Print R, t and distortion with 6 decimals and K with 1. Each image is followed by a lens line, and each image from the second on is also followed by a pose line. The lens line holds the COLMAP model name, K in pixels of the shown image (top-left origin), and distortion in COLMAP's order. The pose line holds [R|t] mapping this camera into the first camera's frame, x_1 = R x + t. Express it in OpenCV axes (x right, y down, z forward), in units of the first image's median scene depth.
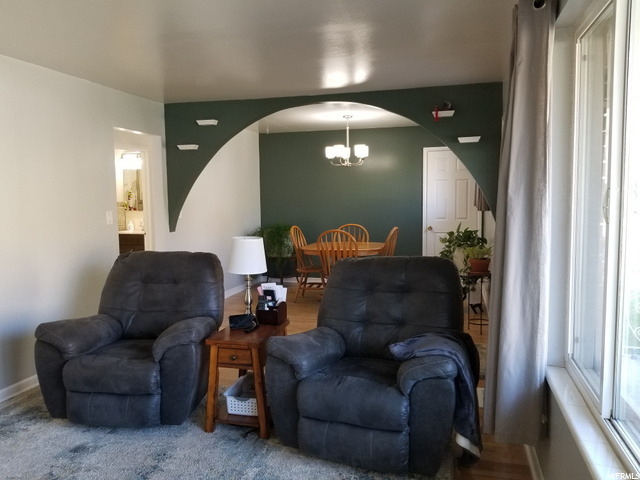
lens RADIAL K [[496.8, 0, 320.0], [0, 496.8, 240.0], [0, 0, 1]] dist [0.094606, -0.134383]
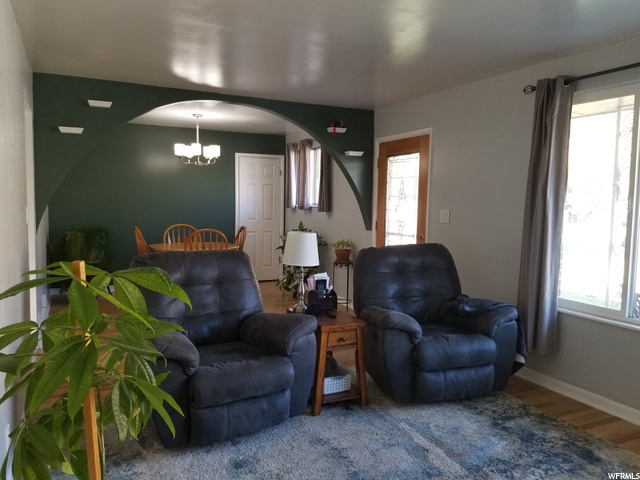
lens RADIAL K [[496.8, 0, 320.0], [0, 496.8, 240.0], [0, 0, 1]] dist [0.094606, -0.134383]
pose [[0.752610, -0.028941, 0.657830, -0.806085], [0.035443, 0.999366, 0.003417, 0.010333], [-0.657512, 0.020744, 0.753158, 0.178817]]
